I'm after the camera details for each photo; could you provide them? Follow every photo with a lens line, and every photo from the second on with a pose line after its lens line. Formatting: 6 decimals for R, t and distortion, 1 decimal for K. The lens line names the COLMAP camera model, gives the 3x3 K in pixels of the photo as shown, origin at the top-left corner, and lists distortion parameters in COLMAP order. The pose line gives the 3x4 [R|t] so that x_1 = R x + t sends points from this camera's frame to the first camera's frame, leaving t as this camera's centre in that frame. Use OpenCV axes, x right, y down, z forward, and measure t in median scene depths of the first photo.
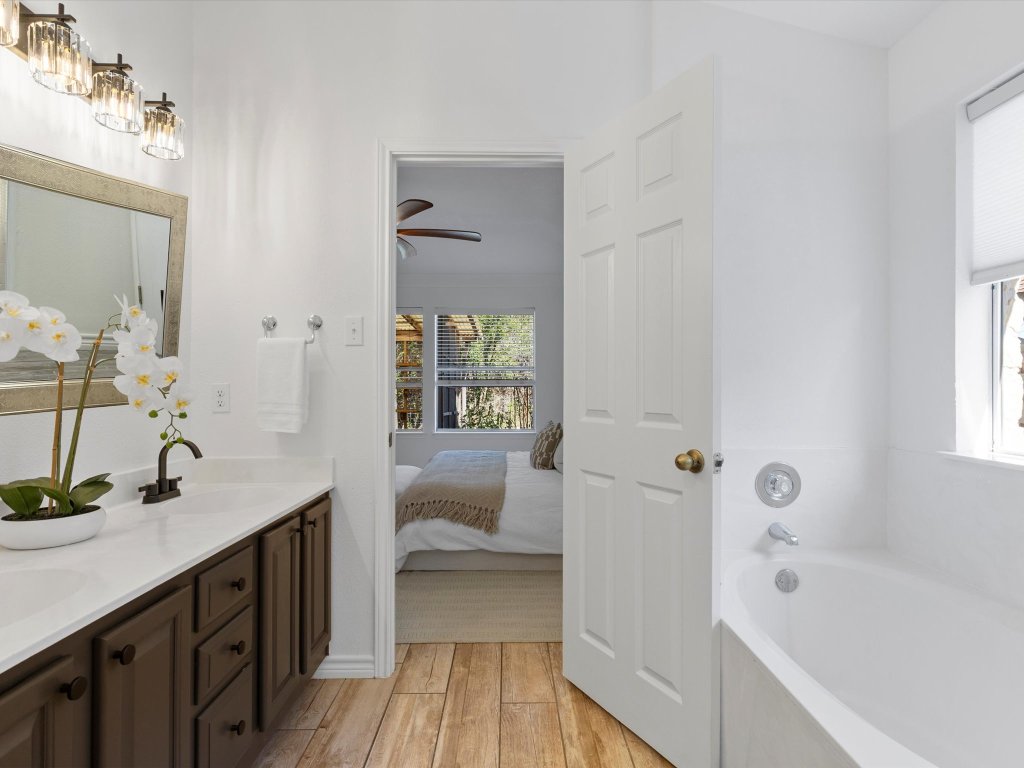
lens RADIAL K [[526.3, 0, 506.8], [0, 526.3, 380.8], [0, 0, 1]] dist [0.000797, 0.001988]
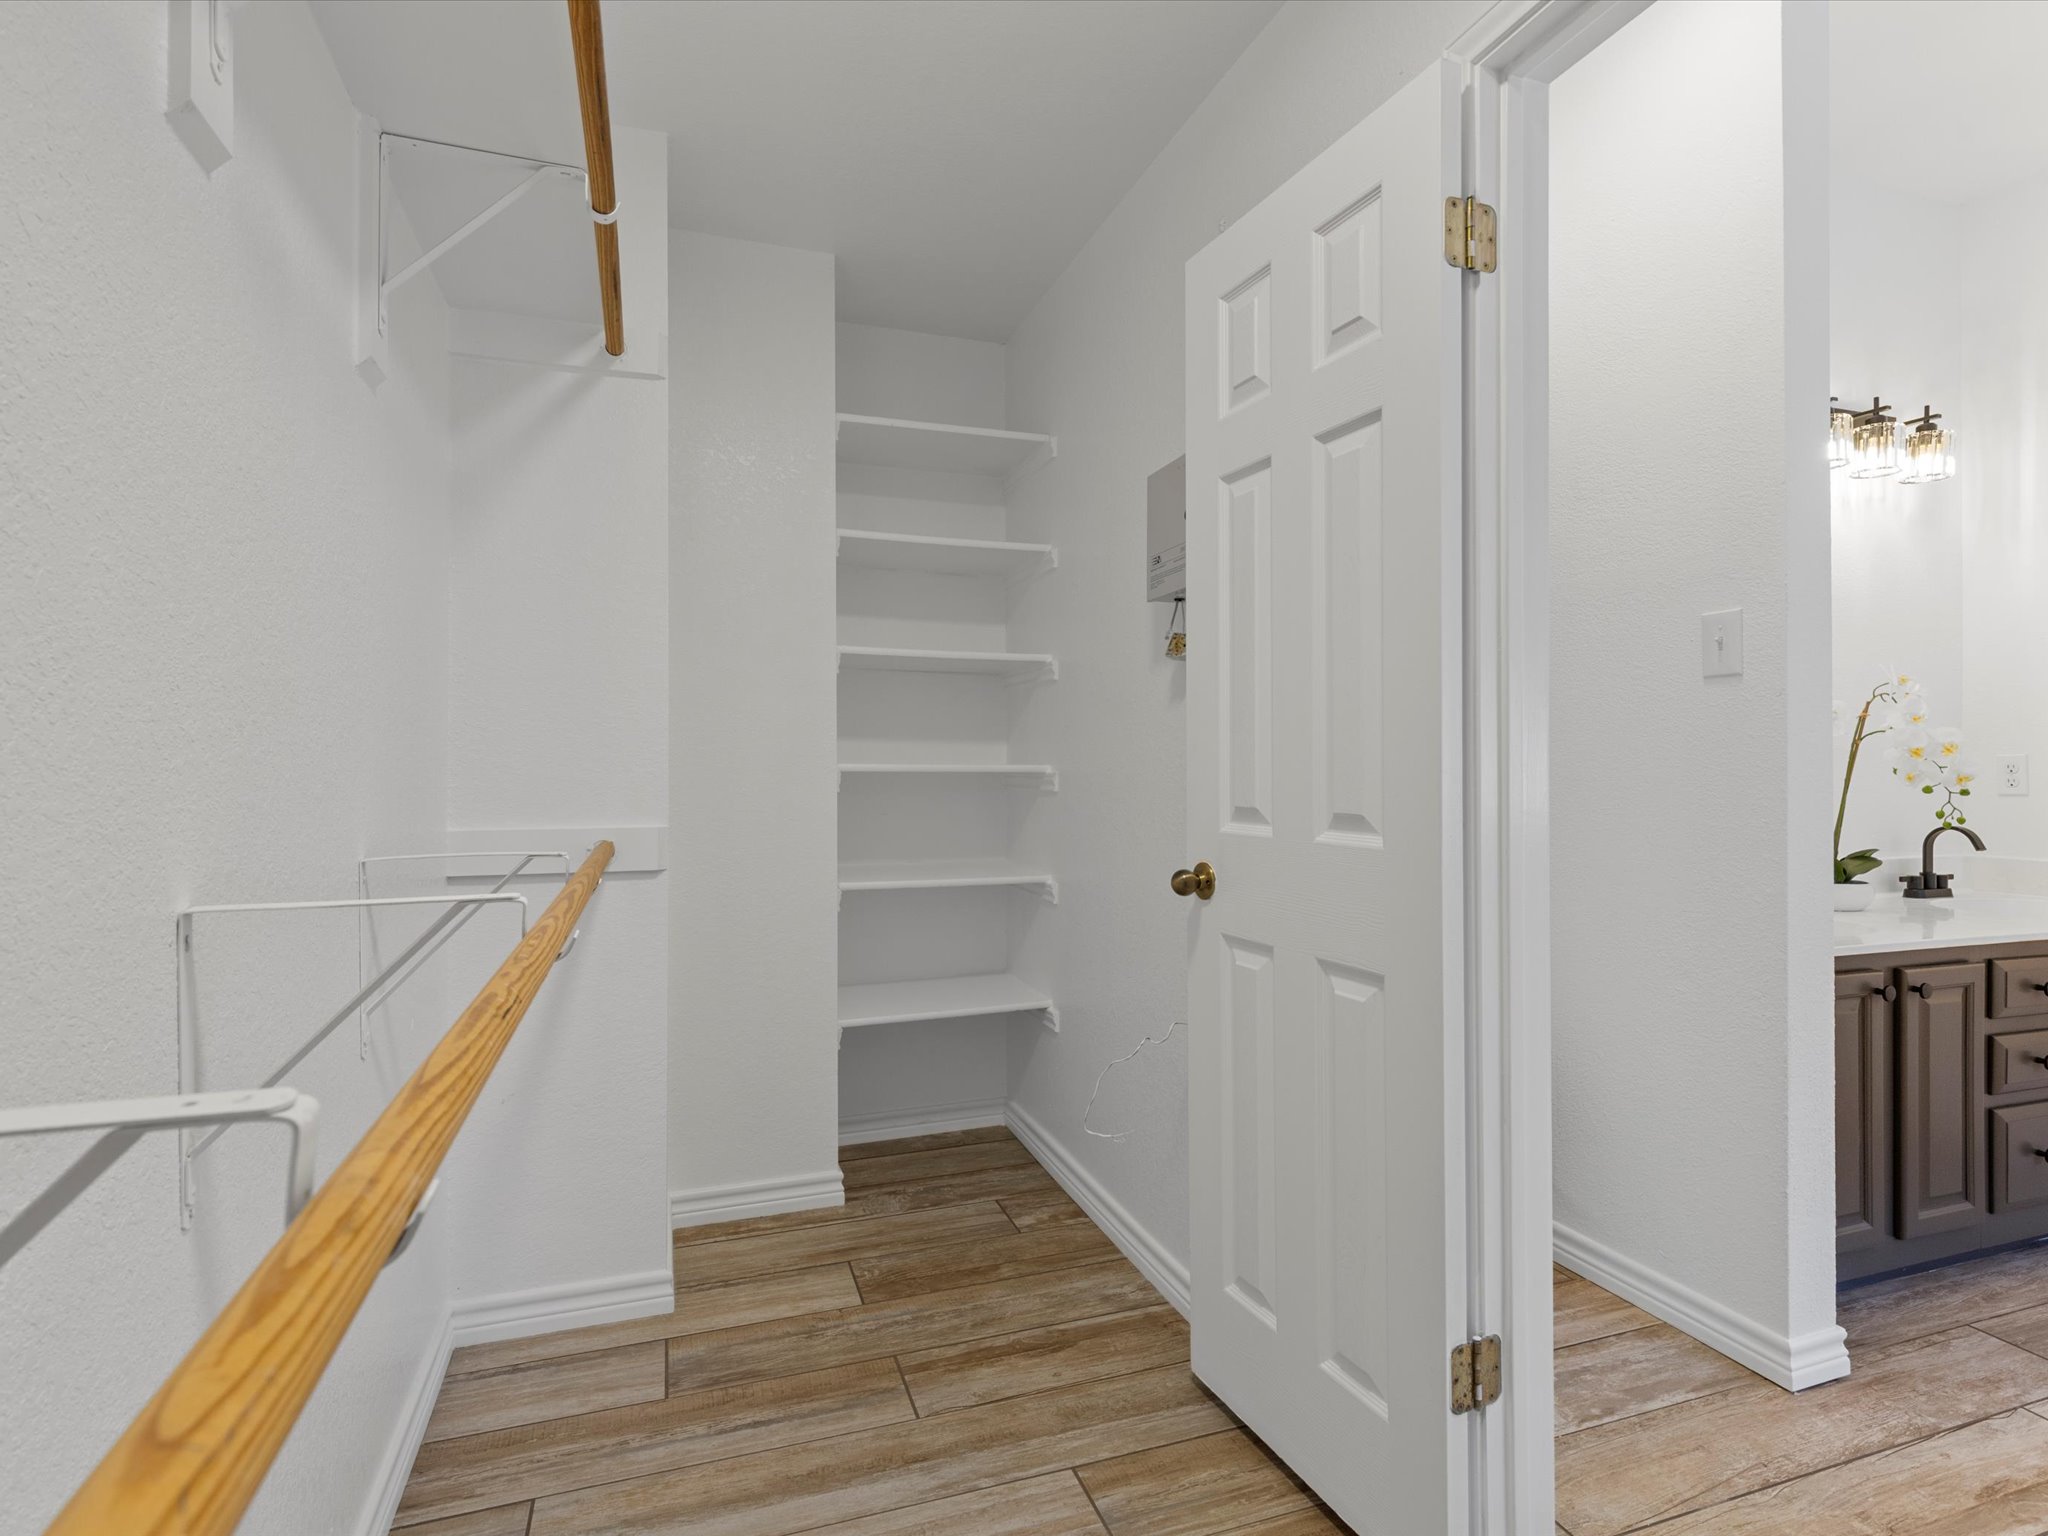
lens RADIAL K [[1052.6, 0, 1017.7], [0, 1052.6, 757.8], [0, 0, 1]] dist [0.000797, 0.001988]
pose [[0.322817, -0.003385, -0.946455, 0.521417], [0.011908, 0.999929, 0.000485, -0.011451], [0.946386, -0.011427, 0.322835, -1.023015]]
